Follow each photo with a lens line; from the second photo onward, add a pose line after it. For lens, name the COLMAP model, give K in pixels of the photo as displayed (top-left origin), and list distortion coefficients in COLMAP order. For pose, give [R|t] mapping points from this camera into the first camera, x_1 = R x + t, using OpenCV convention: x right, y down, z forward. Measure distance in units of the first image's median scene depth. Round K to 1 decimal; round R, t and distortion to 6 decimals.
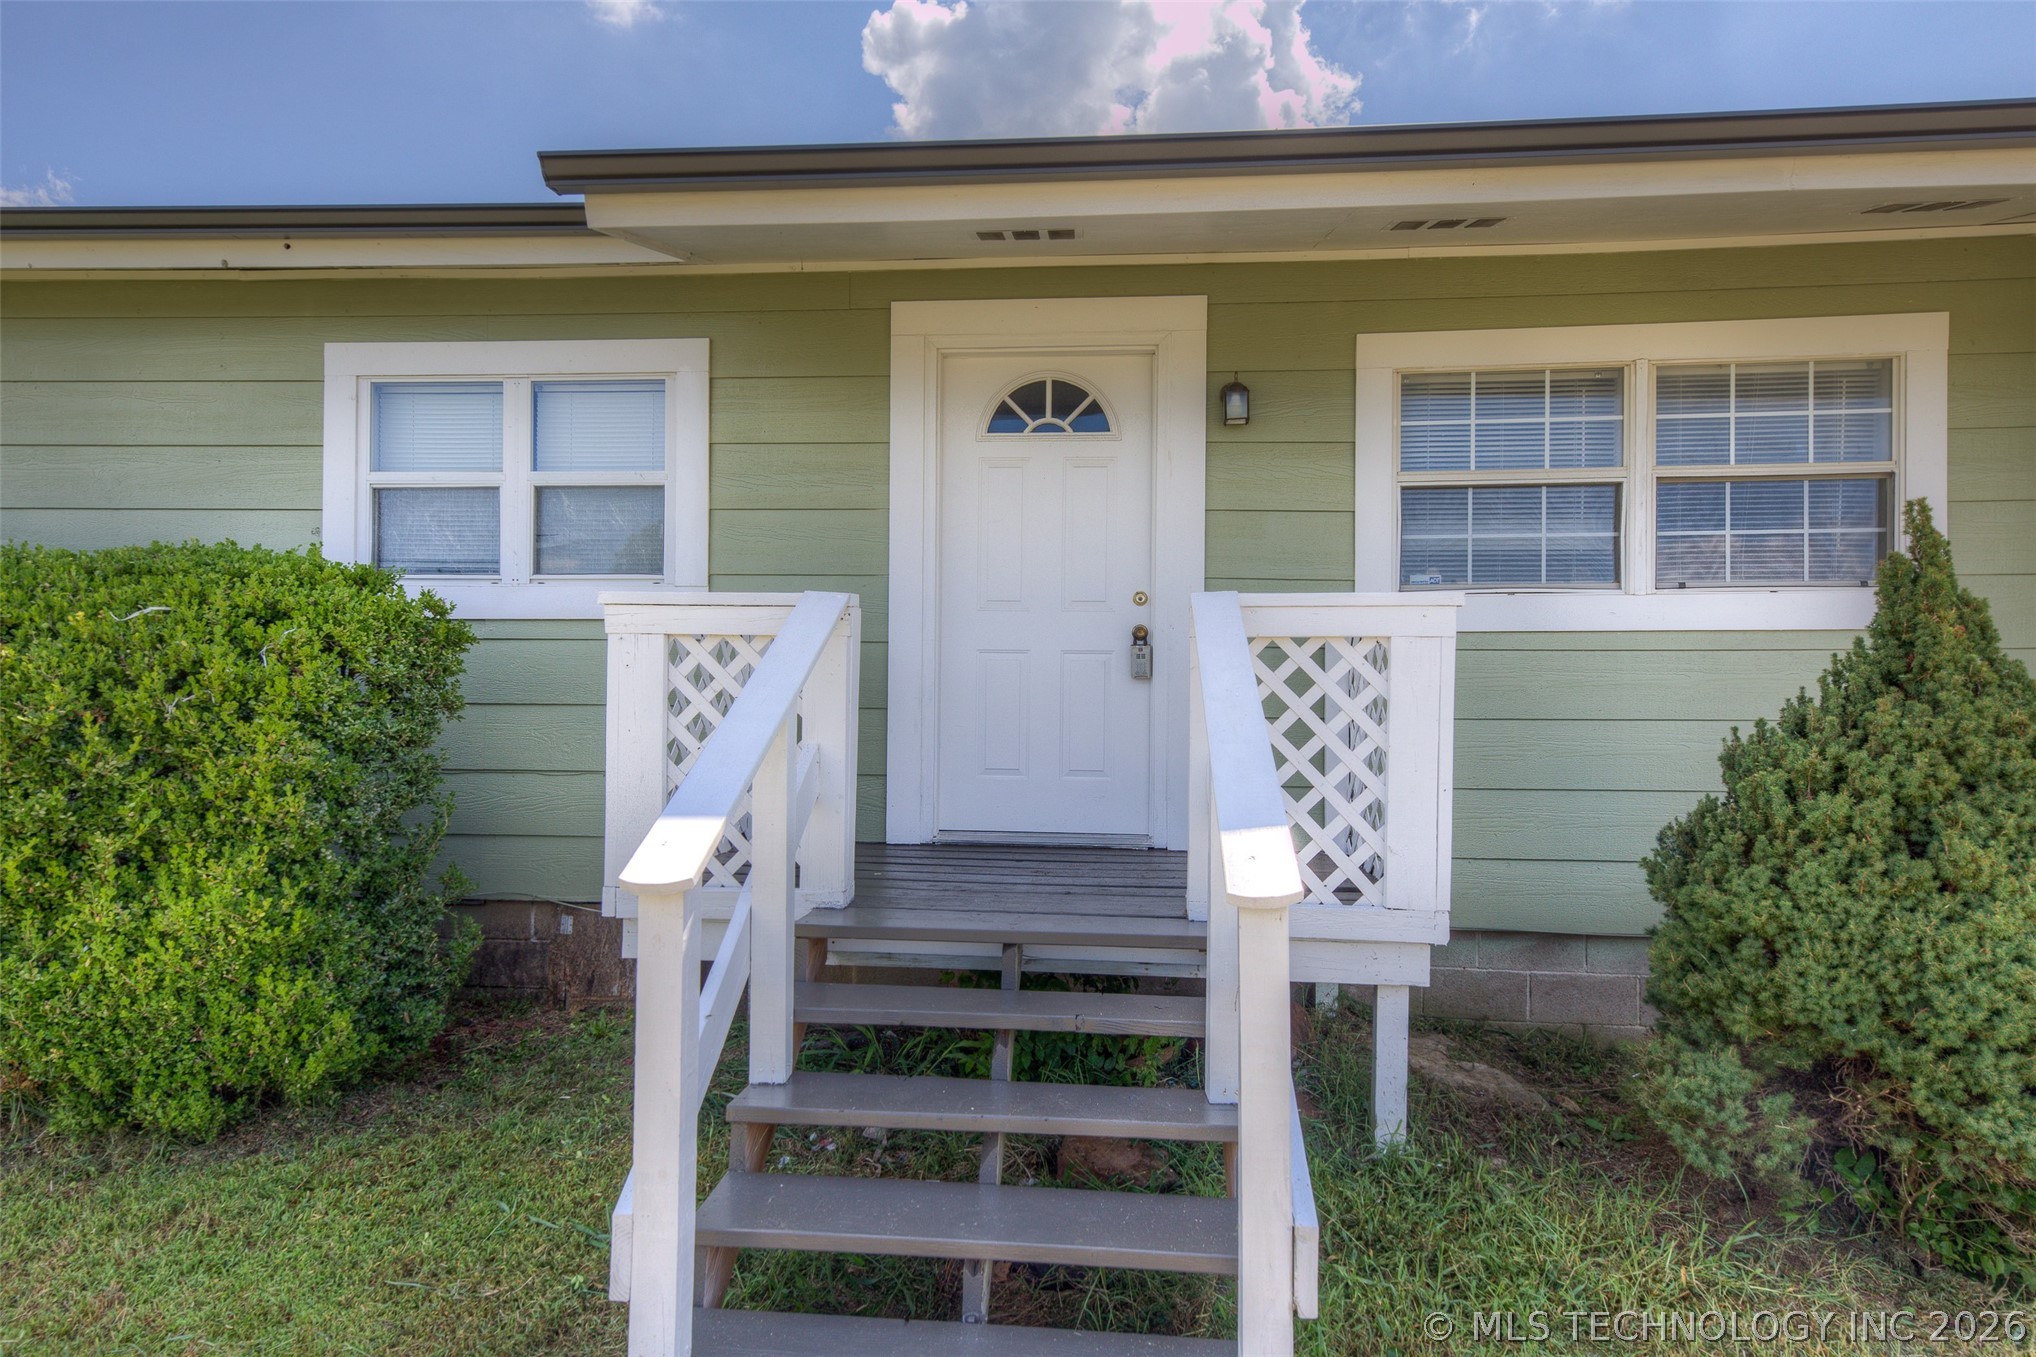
lens RADIAL K [[1203.1, 0, 1020.7], [0, 1203.1, 682.6], [0, 0, 1]] dist [0.032120, 0.001023]
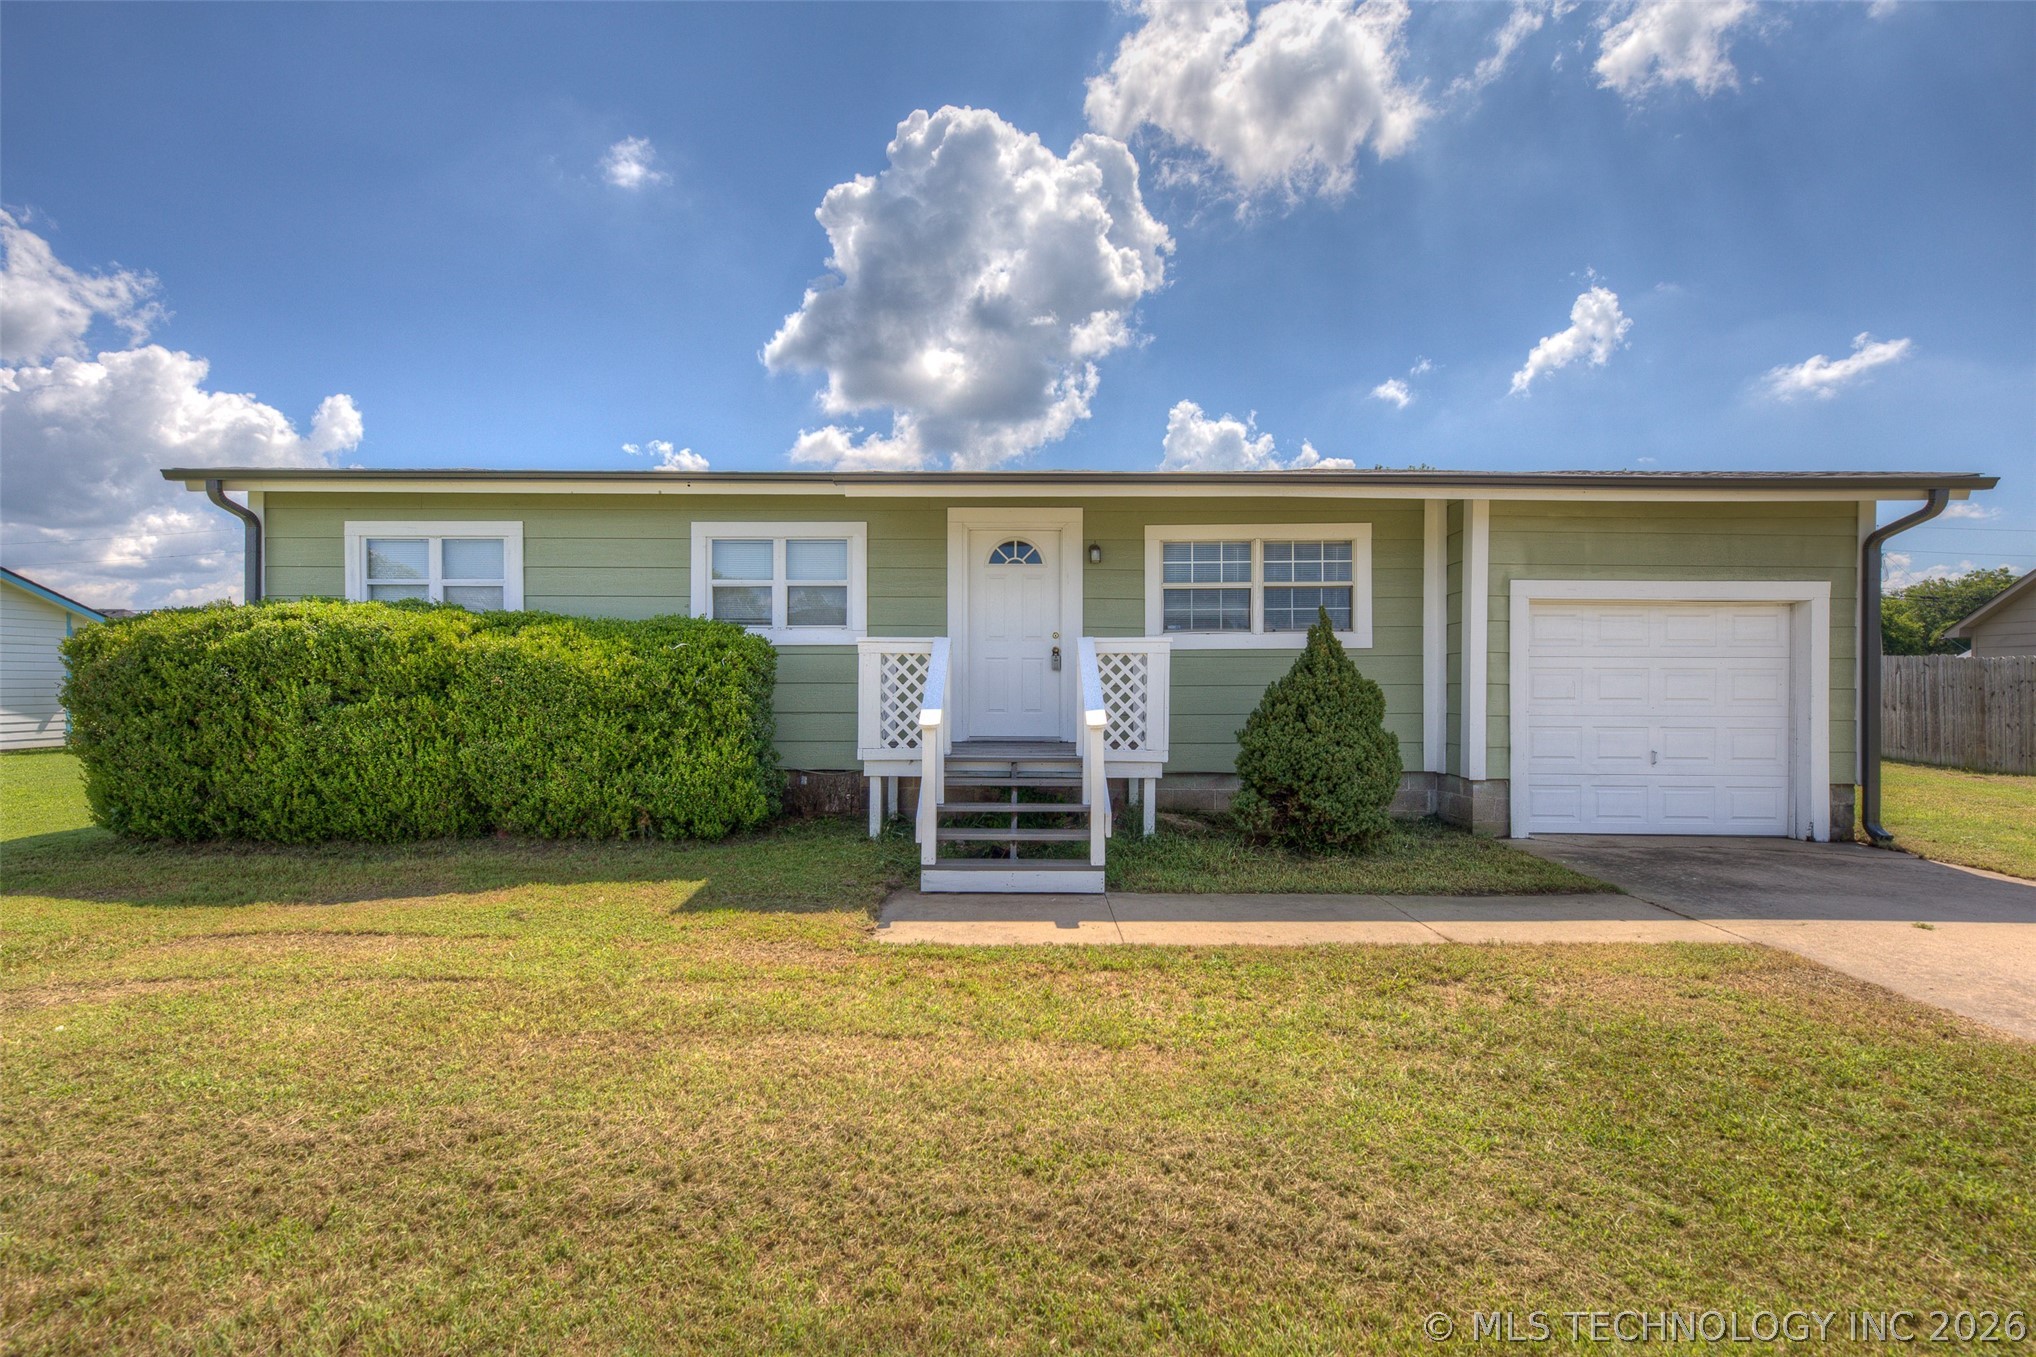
lens RADIAL K [[896.7, 0, 1016.0], [0, 896.7, 678.3], [0, 0, 1]] dist [0.000970, -0.000110]
pose [[0.997727, -0.006973, 0.067019, -0.119007], [0.007116, 0.999973, -0.001893, 0.019442], [-0.067004, 0.002365, 0.997750, -0.915441]]
